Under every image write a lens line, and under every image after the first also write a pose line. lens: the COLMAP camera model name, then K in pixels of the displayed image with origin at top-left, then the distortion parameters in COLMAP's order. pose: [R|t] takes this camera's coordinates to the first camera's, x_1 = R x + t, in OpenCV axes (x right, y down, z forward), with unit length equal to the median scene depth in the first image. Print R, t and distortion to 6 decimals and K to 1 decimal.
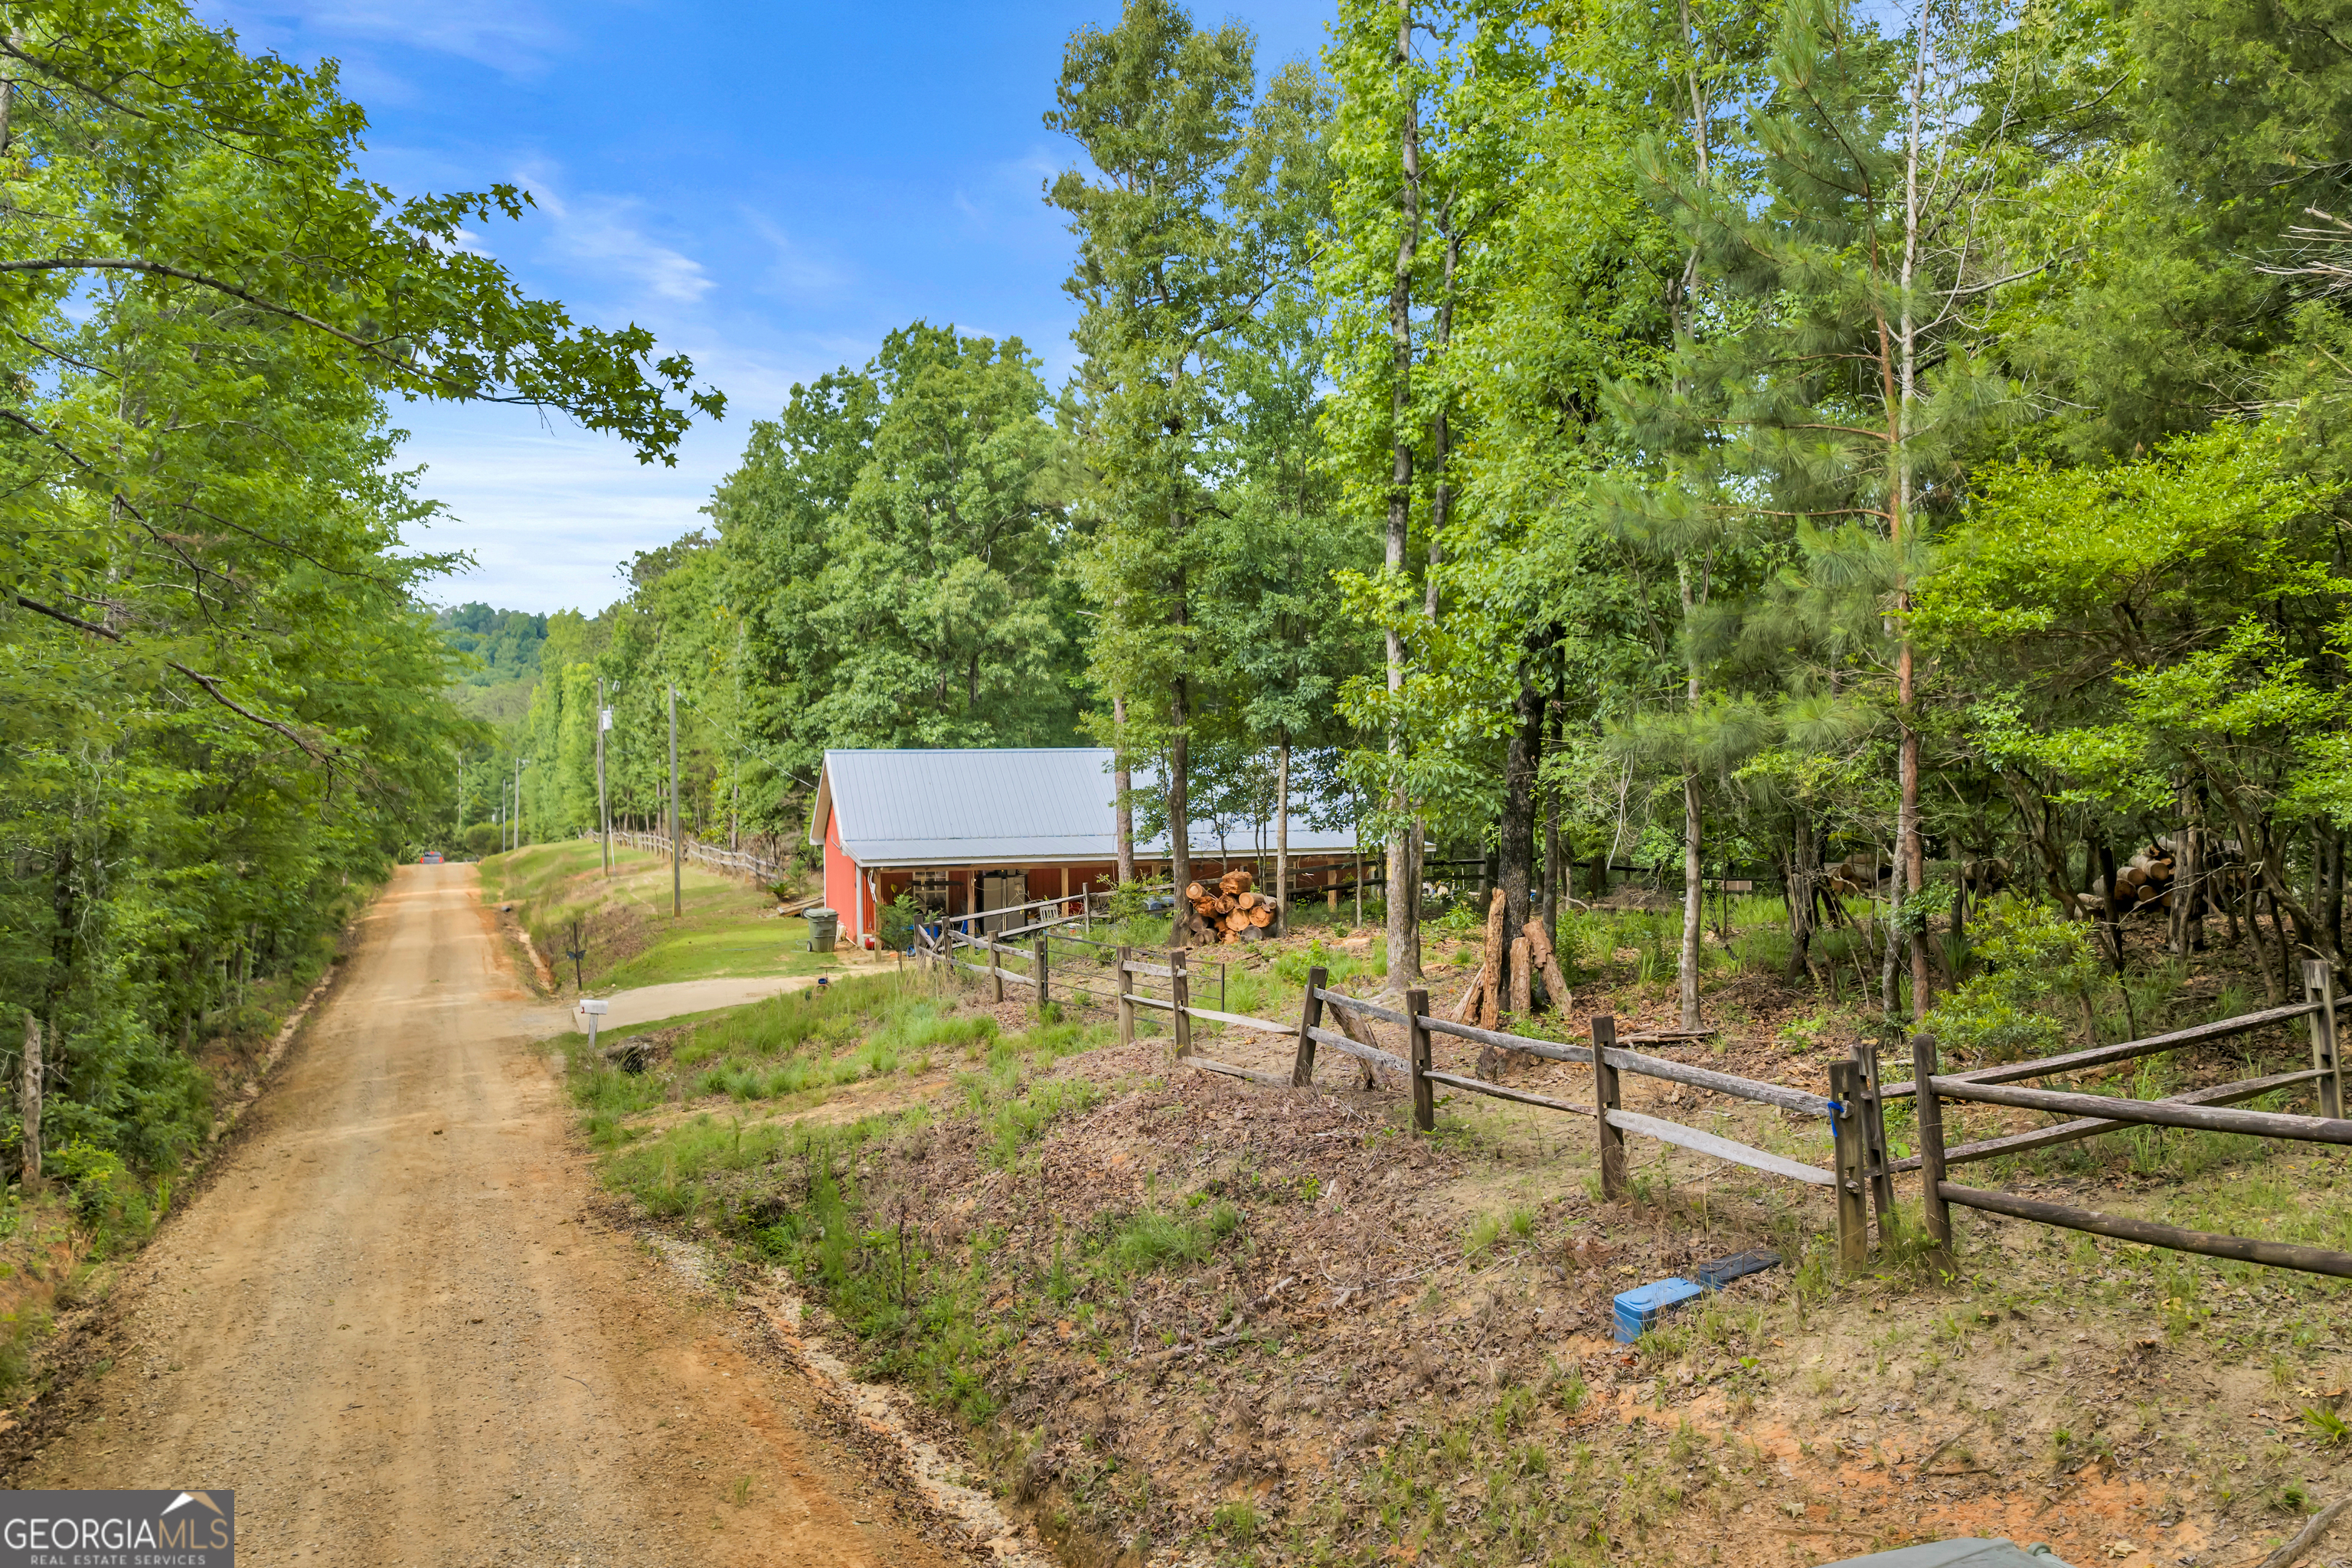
lens RADIAL K [[1963.7, 0, 1176.1], [0, 1963.7, 795.5], [0, 0, 1]] dist [0.003923, 0.004028]
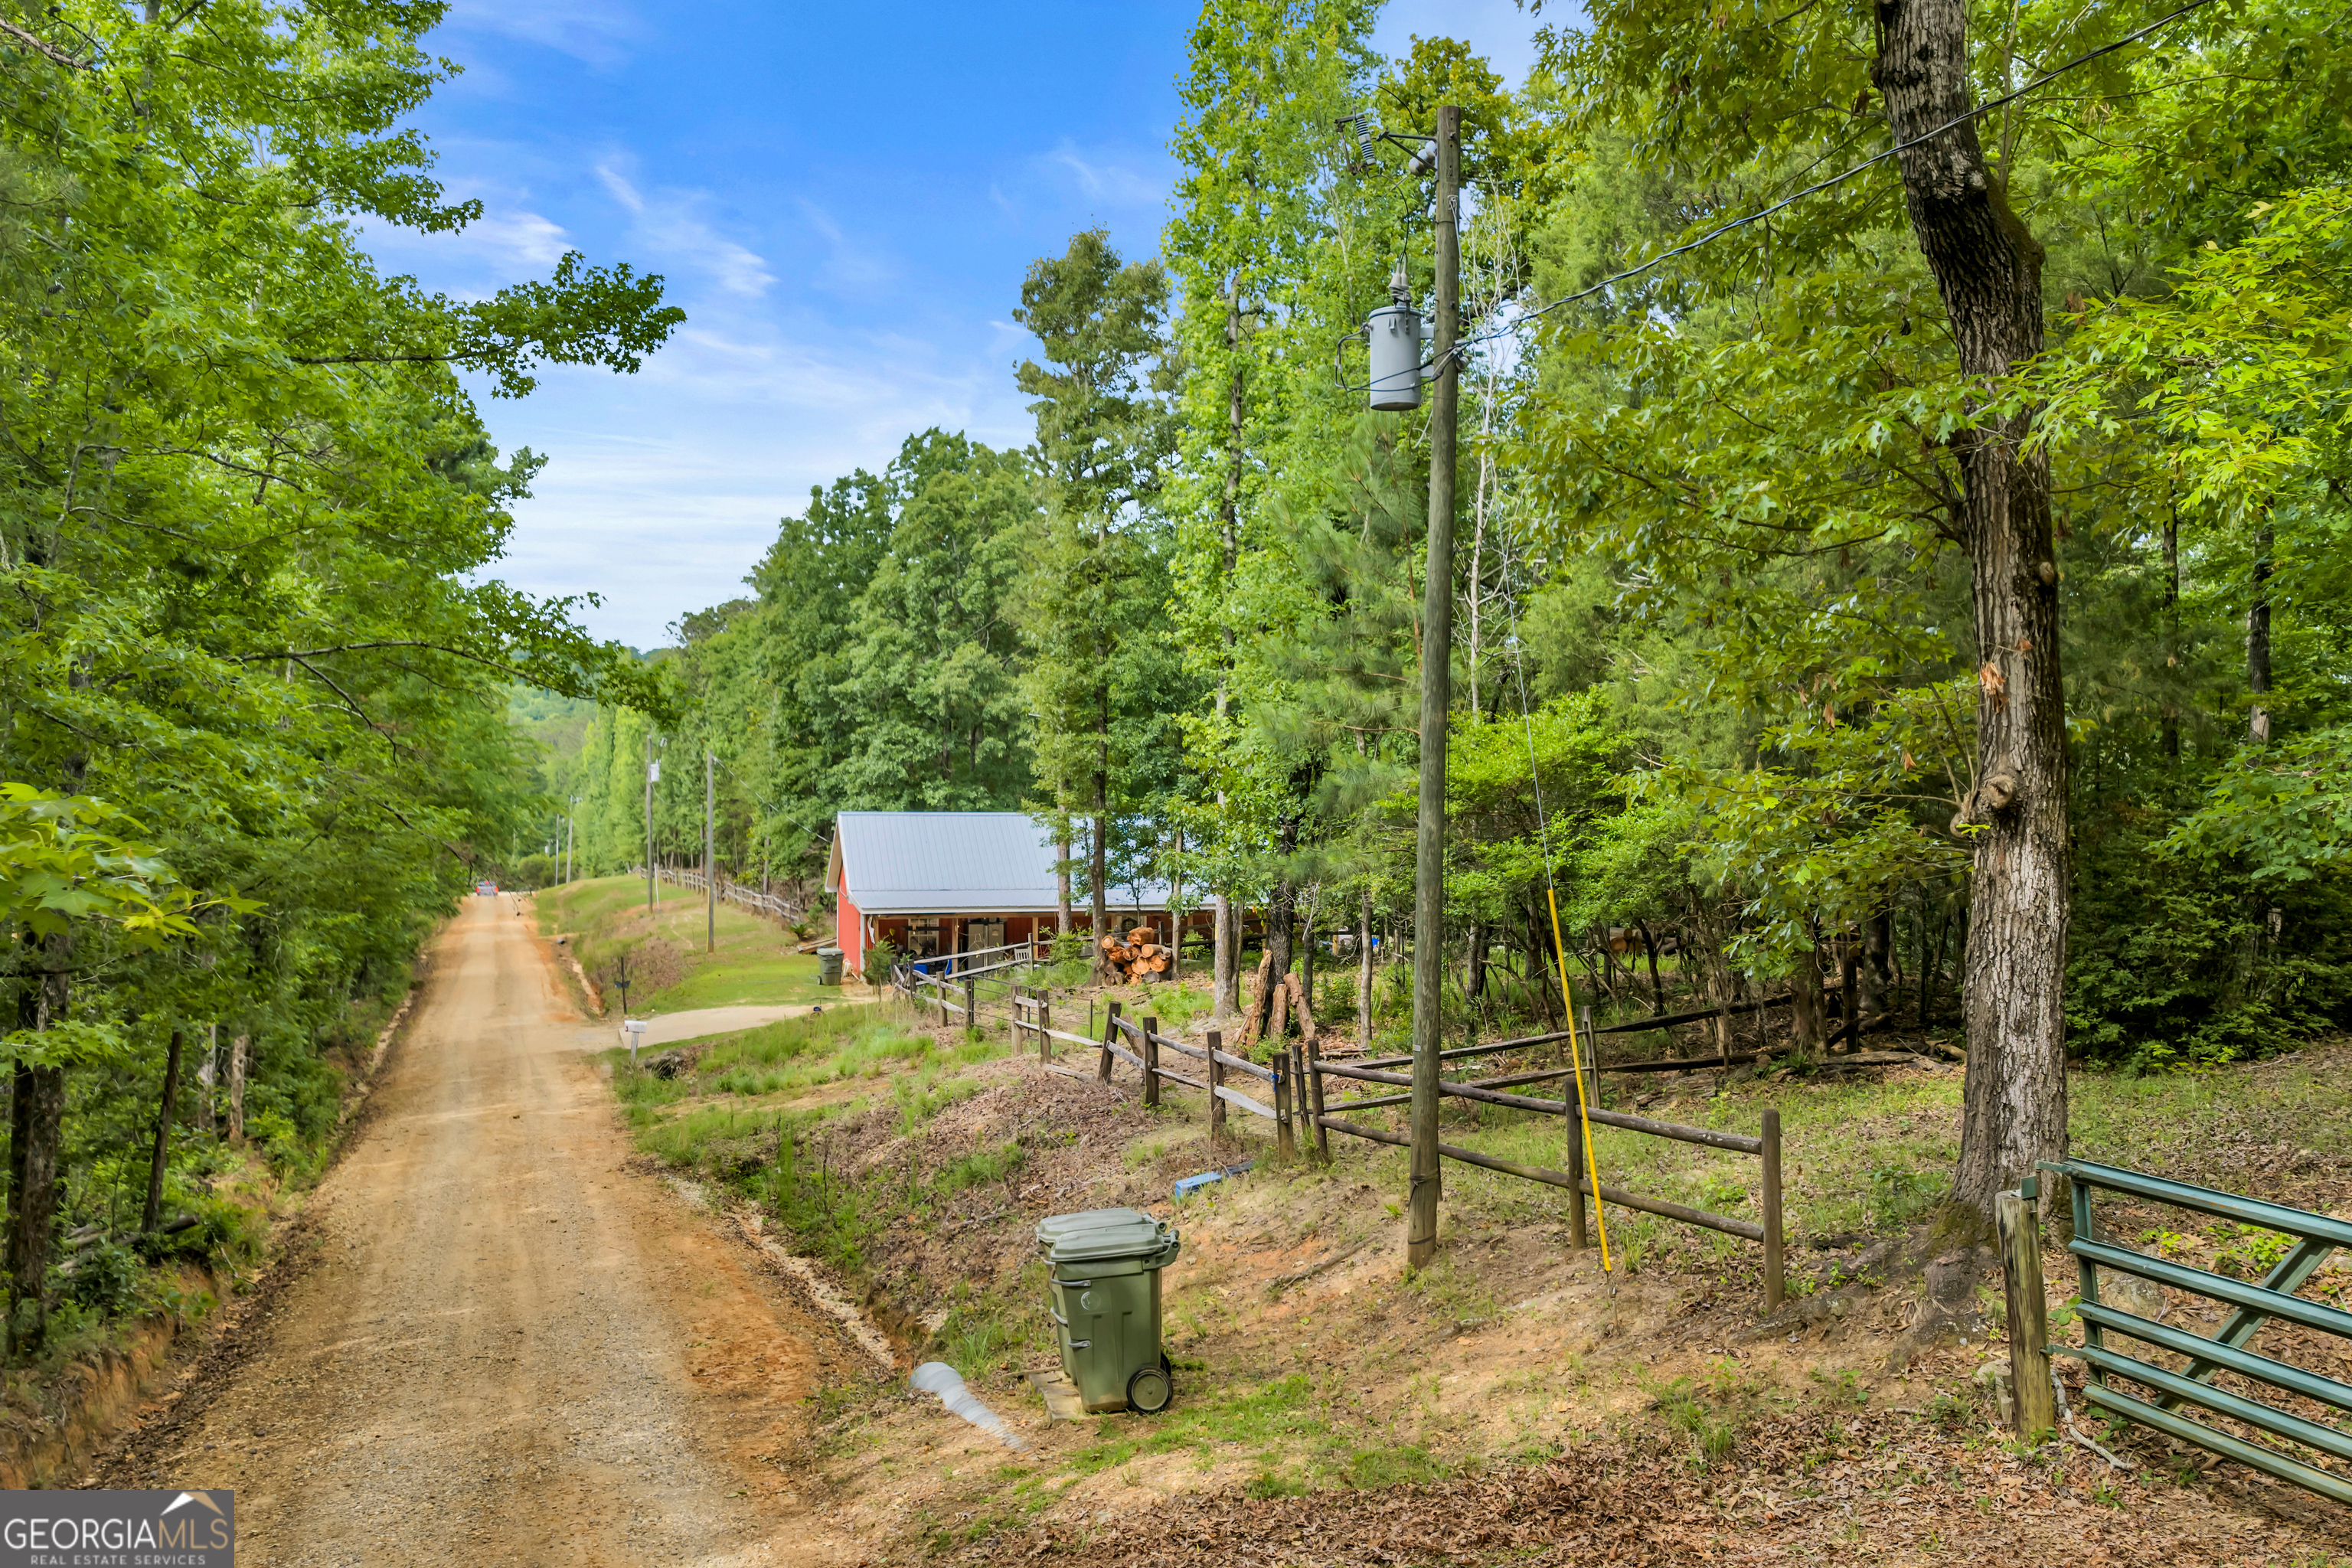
lens RADIAL K [[1960.5, 0, 1172.8], [0, 1960.5, 809.7], [0, 0, 1]] dist [0.020214, -0.027633]
pose [[0.999582, 0.014178, -0.025194, 0.059491], [-0.014474, 0.999827, -0.011640, -0.016567], [0.025024, 0.011999, 0.999615, -0.192617]]
